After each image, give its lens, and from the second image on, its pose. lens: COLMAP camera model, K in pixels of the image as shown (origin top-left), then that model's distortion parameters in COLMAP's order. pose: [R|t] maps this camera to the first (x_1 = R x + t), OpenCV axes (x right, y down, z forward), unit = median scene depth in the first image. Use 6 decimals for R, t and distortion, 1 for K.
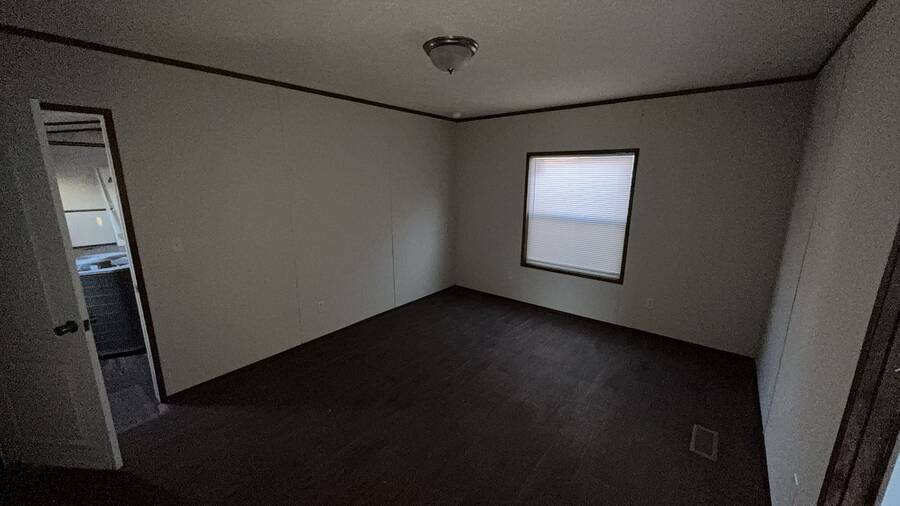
lens RADIAL K [[340.8, 0, 450.0], [0, 340.8, 253.0], [0, 0, 1]] dist [0.009484, 0.000093]
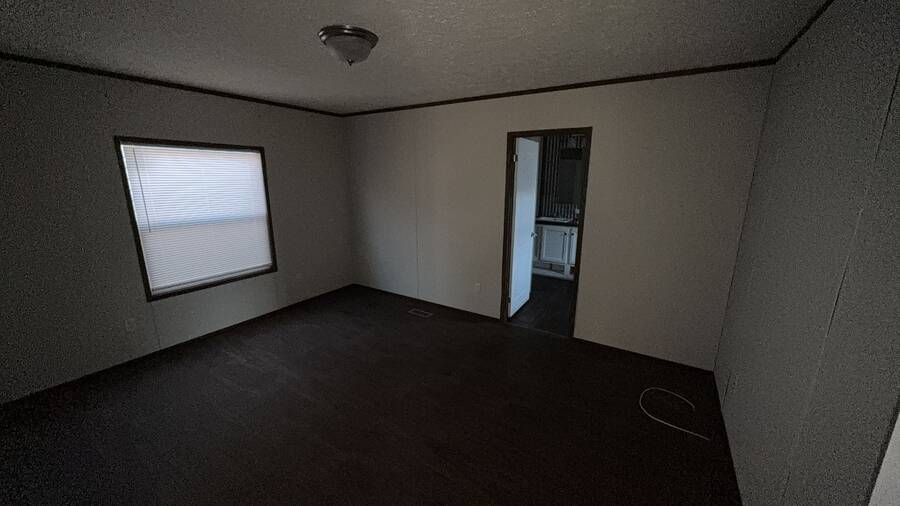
lens RADIAL K [[339.9, 0, 450.0], [0, 339.9, 253.0], [0, 0, 1]] dist [-0.000248, -0.000006]
pose [[-0.113748, -0.228230, 0.966940, -0.613807], [0.215594, 0.944395, 0.248270, -0.115799], [-0.969835, 0.236707, -0.058218, 0.520317]]
